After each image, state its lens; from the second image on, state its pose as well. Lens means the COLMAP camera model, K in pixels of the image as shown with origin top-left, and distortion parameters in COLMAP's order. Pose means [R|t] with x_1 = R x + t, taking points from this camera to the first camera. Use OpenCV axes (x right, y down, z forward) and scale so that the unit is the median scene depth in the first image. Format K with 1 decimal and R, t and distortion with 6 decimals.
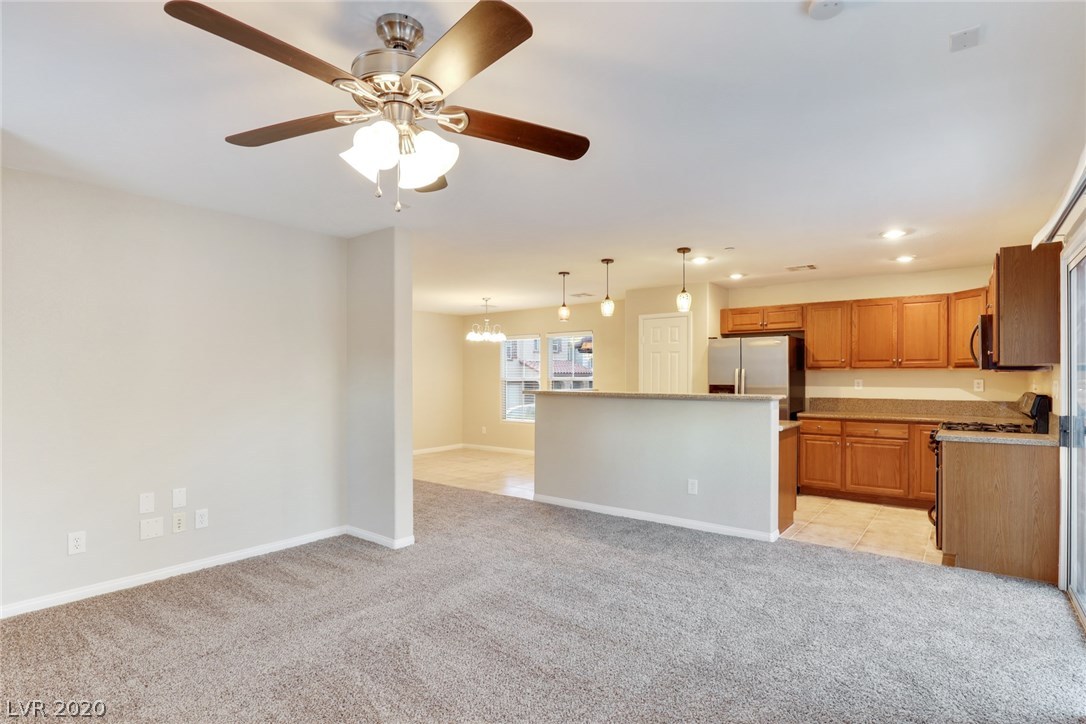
lens RADIAL K [[551.7, 0, 607.2], [0, 551.7, 372.3], [0, 0, 1]] dist [-0.028777, 0.005077]
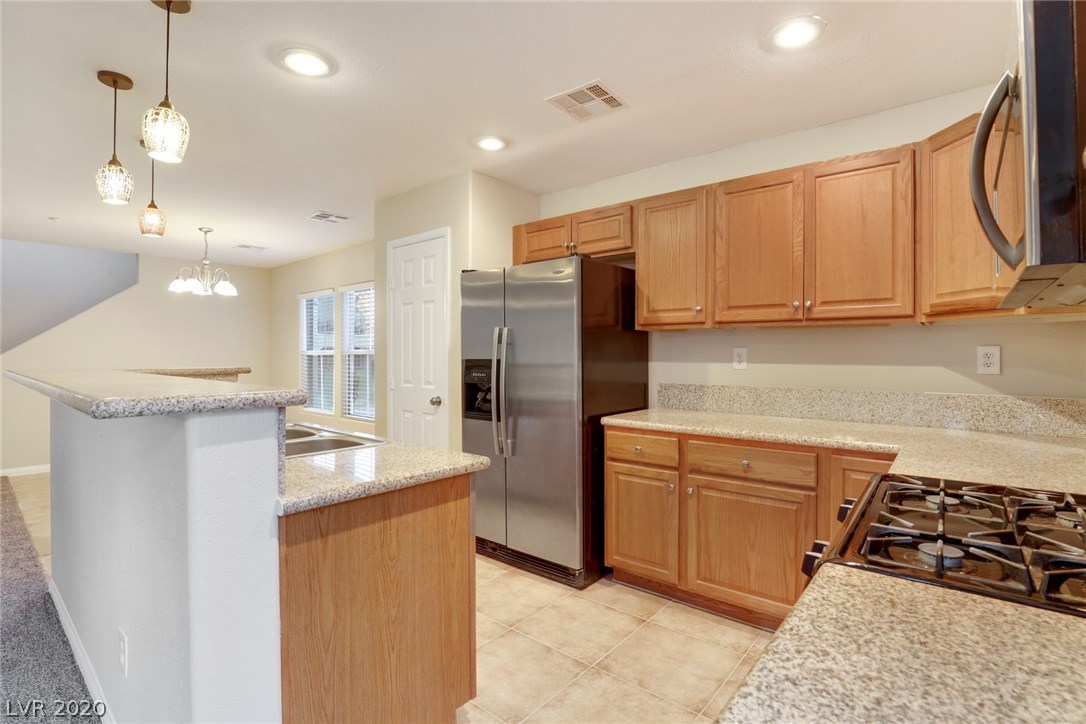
lens RADIAL K [[512.7, 0, 599.5], [0, 512.7, 353.0], [0, 0, 1]] dist [-0.036609, 0.005350]
pose [[0.999350, 0.001669, -0.036013, 0.377368], [-0.001563, 0.999994, 0.002992, 0.017259], [0.036018, -0.002933, 0.999347, 0.574332]]
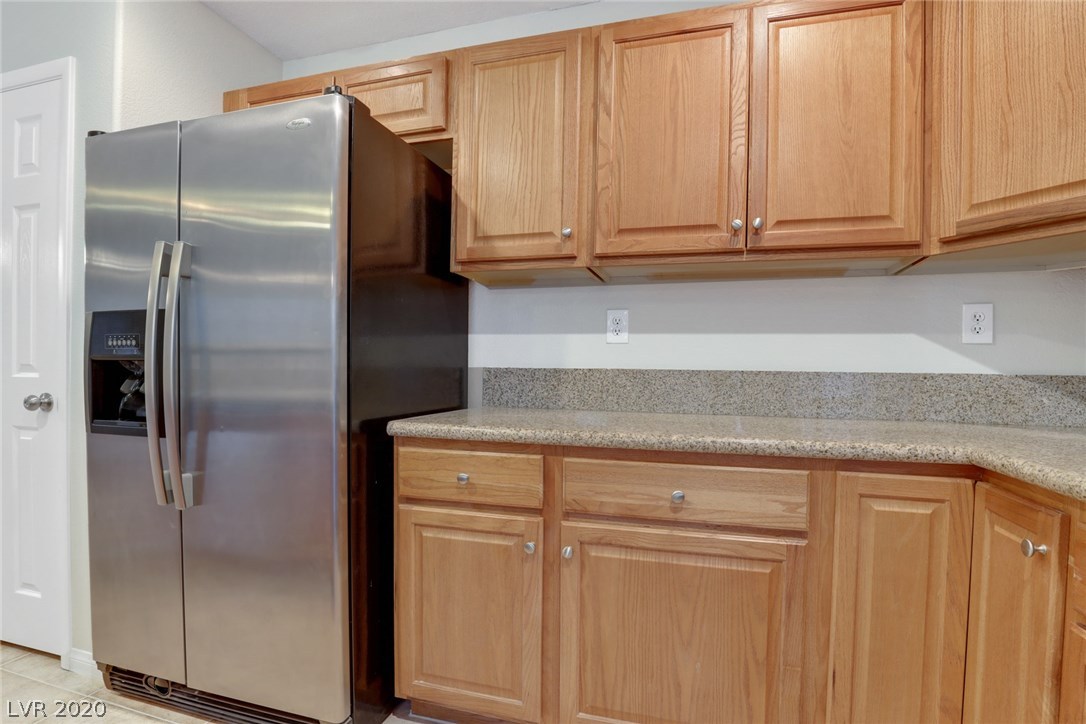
lens RADIAL K [[512.7, 0, 590.7], [0, 512.7, 377.8], [0, 0, 1]] dist [-0.036609, 0.005350]
pose [[0.937771, 0.008685, 0.347145, 0.368363], [-0.016656, 0.999662, 0.019986, 0.050832], [-0.346854, -0.024524, 0.937599, 0.784729]]
